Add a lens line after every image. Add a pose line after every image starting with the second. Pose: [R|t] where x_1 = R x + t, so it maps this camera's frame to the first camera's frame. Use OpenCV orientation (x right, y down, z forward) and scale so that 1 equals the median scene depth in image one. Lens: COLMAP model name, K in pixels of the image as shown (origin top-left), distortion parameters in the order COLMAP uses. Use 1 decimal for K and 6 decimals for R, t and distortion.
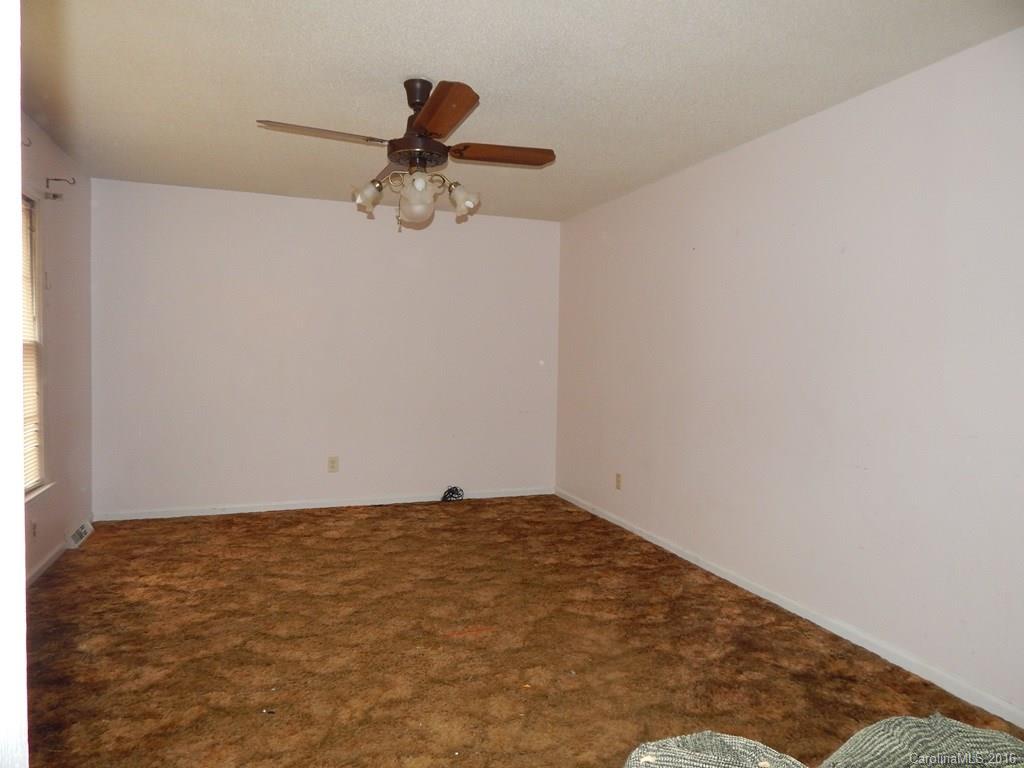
lens RADIAL K [[694.0, 0, 512.0], [0, 694.0, 384.0], [0, 0, 1]] dist [0.009375, -0.005361]
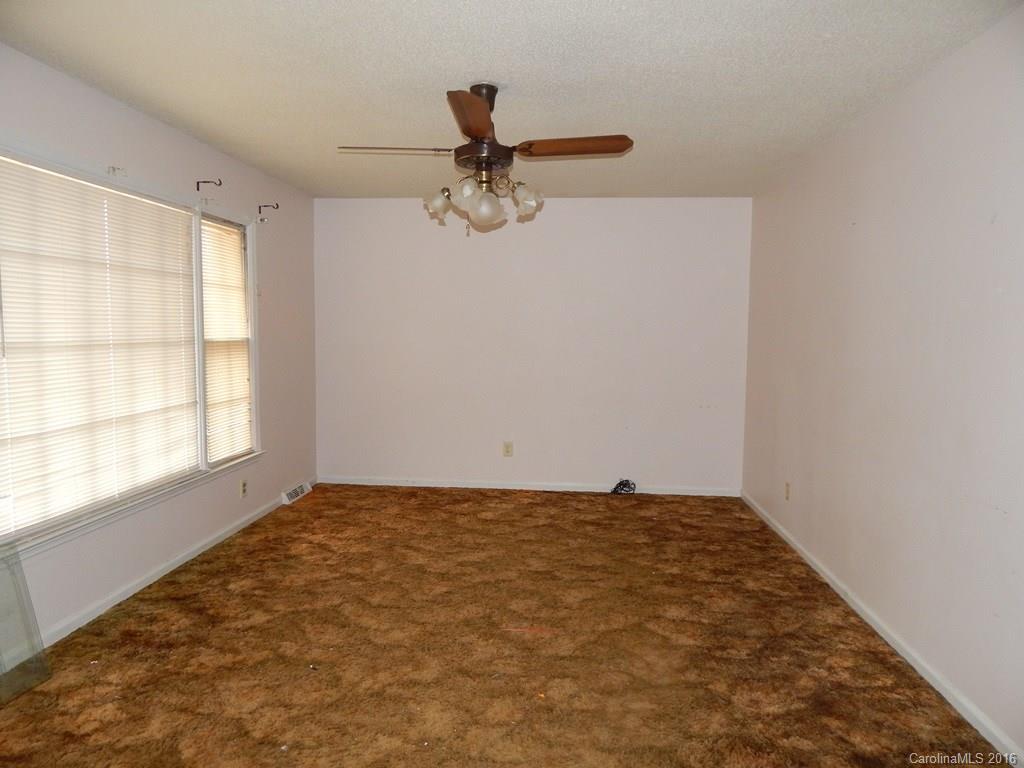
lens RADIAL K [[694.0, 0, 512.0], [0, 694.0, 384.0], [0, 0, 1]] dist [0.009375, -0.005361]
pose [[0.901864, 0.028959, -0.431047, 0.319323], [-0.014603, 0.999224, 0.036578, -0.034588], [0.431772, -0.026693, 0.901588, 0.084014]]
